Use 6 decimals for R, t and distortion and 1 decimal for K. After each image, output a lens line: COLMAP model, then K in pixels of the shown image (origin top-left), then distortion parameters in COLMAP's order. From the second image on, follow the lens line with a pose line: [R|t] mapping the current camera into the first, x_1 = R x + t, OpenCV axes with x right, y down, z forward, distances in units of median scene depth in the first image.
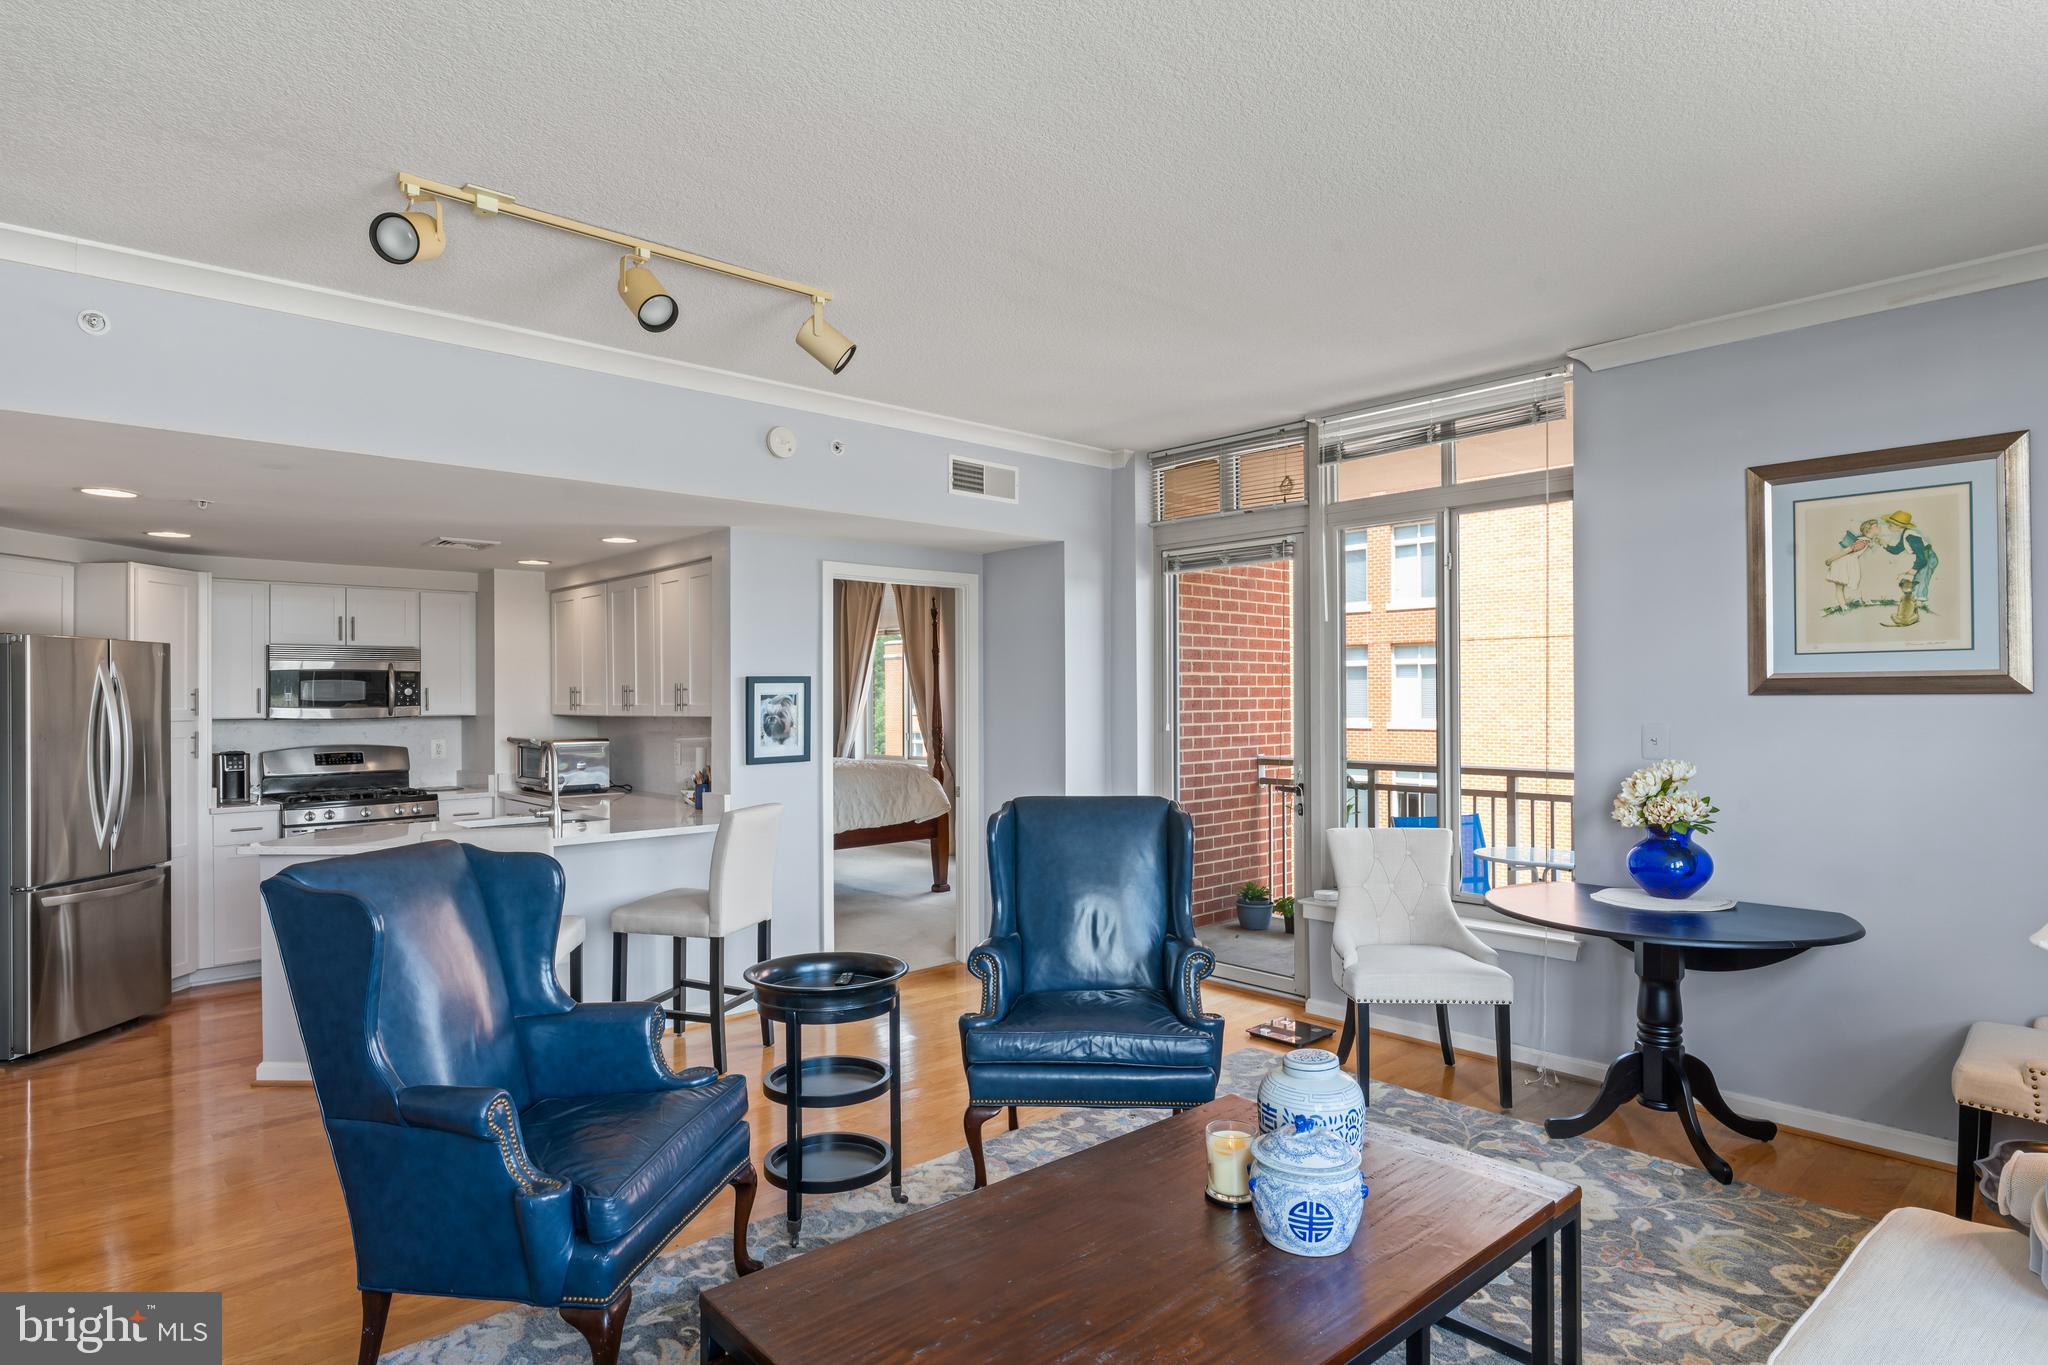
lens RADIAL K [[1154.3, 0, 1026.8], [0, 1154.3, 687.3], [0, 0, 1]] dist [-0.004703, 0.001891]
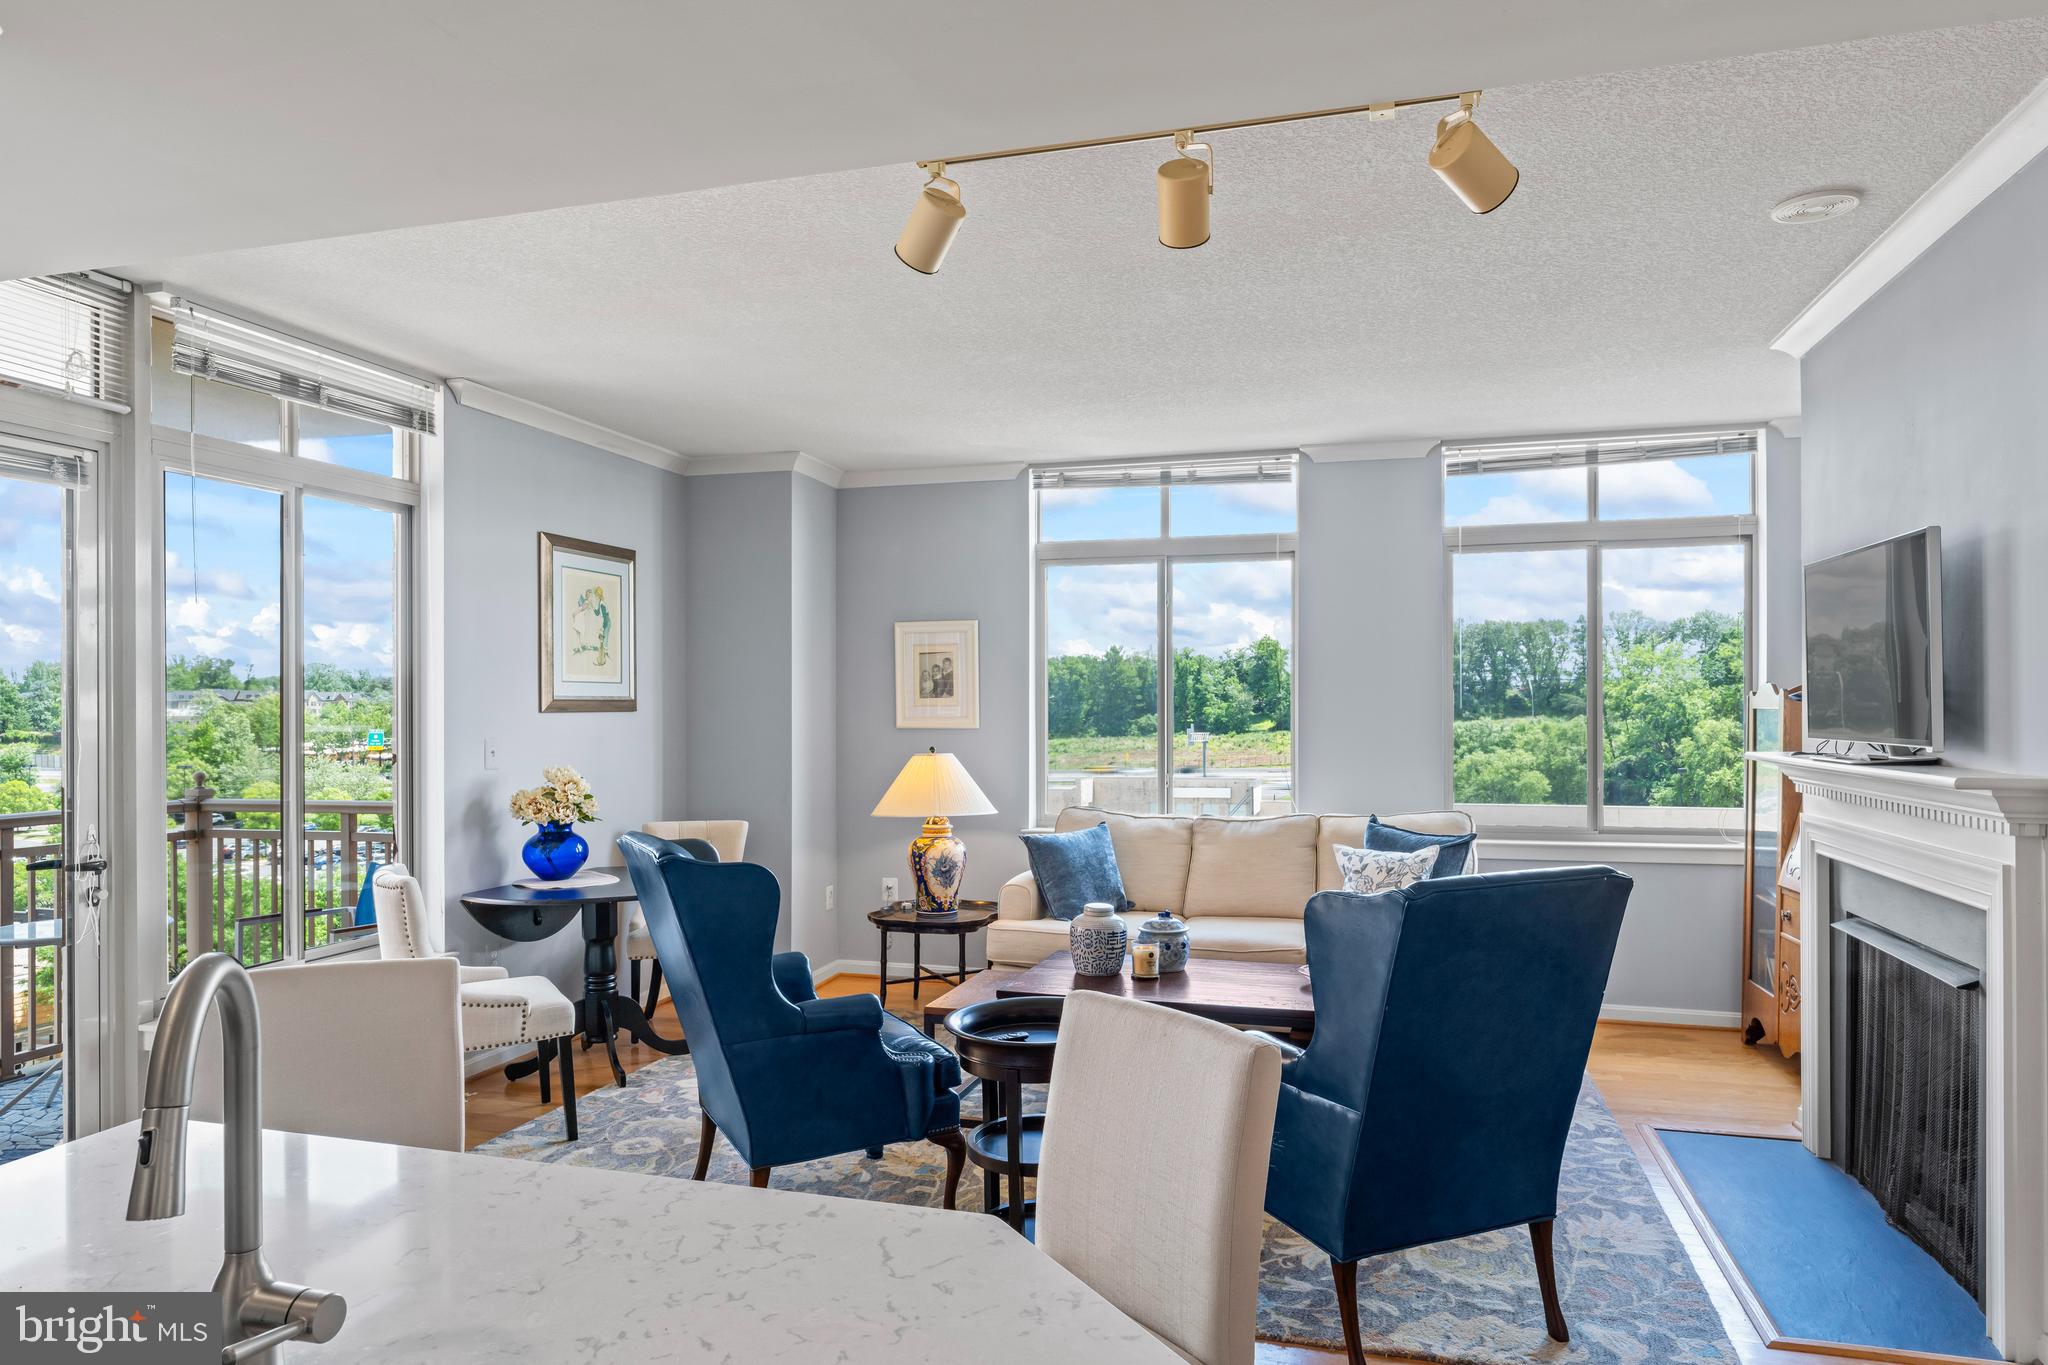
lens RADIAL K [[1284.8, 0, 1024.0], [0, 1284.8, 728.2], [0, 0, 1]] dist [0.002343, 0.009076]
pose [[-0.521669, -0.006565, 0.853123, -0.866406], [0.000235, 0.999969, 0.007839, 0.013229], [-0.853148, 0.004290, -0.521652, 1.318350]]
